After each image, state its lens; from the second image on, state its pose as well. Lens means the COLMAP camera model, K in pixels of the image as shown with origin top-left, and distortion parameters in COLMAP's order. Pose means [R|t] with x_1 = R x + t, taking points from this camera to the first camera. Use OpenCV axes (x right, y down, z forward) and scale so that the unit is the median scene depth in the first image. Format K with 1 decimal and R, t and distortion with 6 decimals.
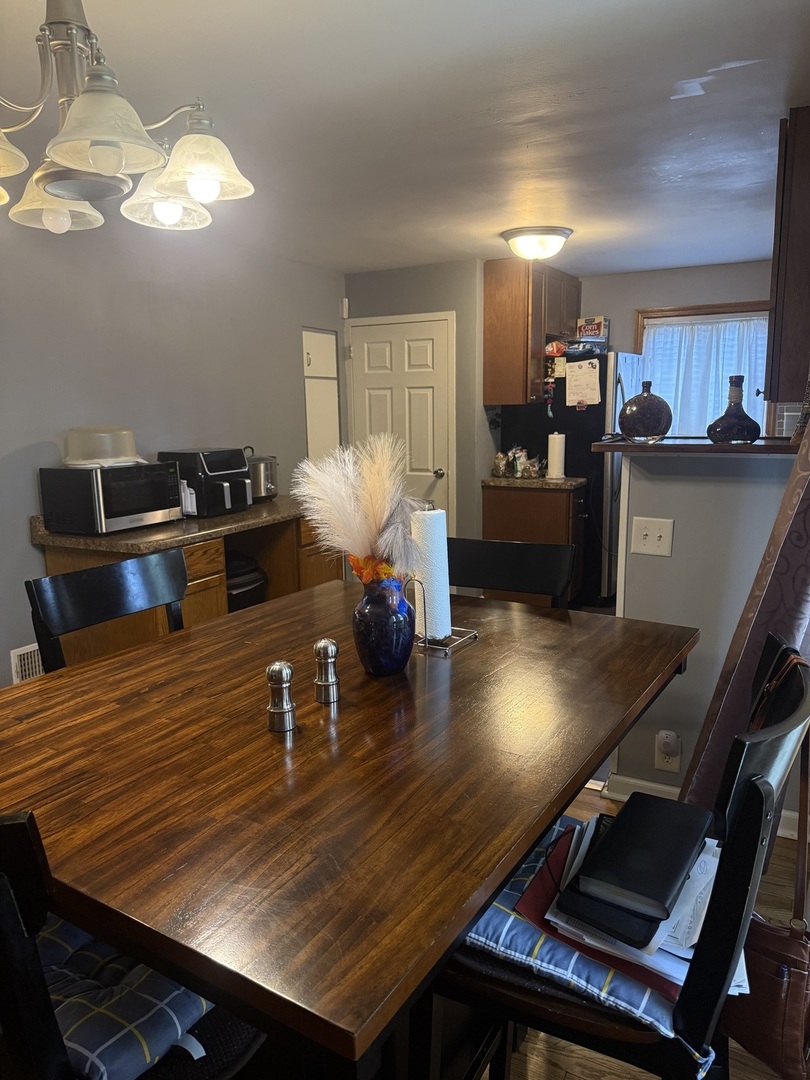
lens RADIAL K [[762.3, 0, 408.6], [0, 762.3, 546.2], [0, 0, 1]] dist [0.004048, -0.026271]
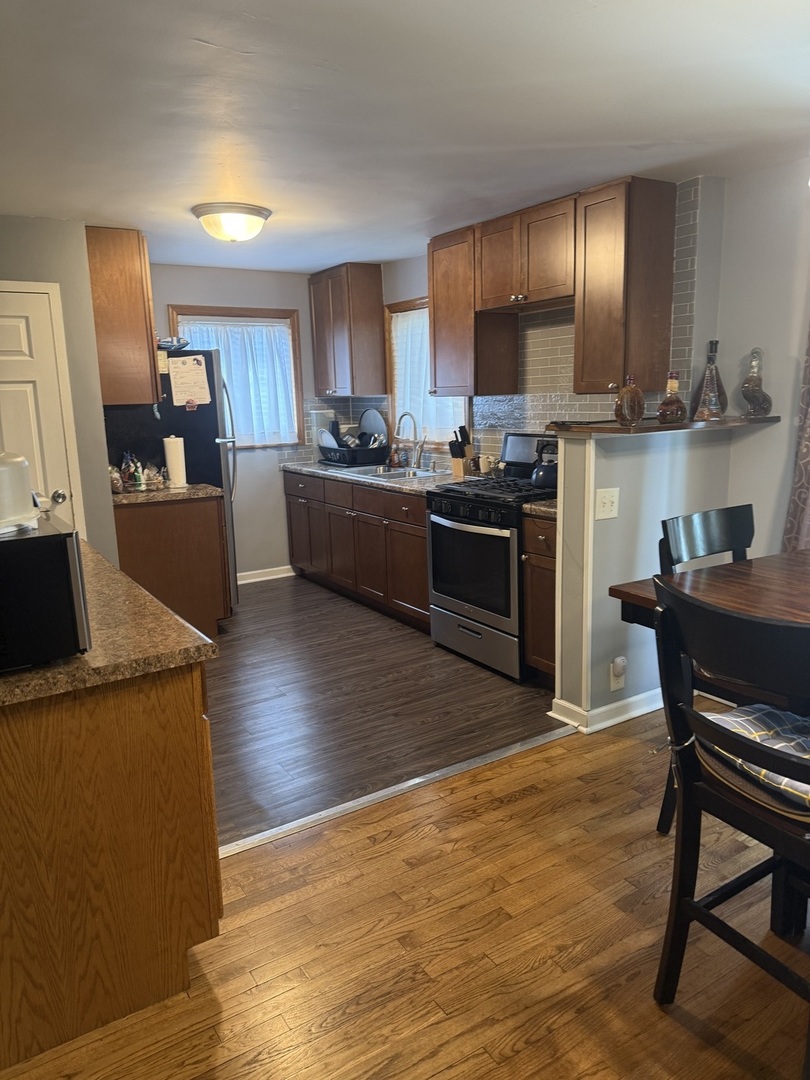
lens RADIAL K [[762.3, 0, 403.8], [0, 762.3, 537.6], [0, 0, 1]] dist [0.004048, -0.026271]
pose [[0.484646, -0.155352, 0.860804, -0.459077], [0.173010, 0.981685, 0.079761, -0.057589], [-0.857430, 0.110272, 0.502647, 0.339616]]
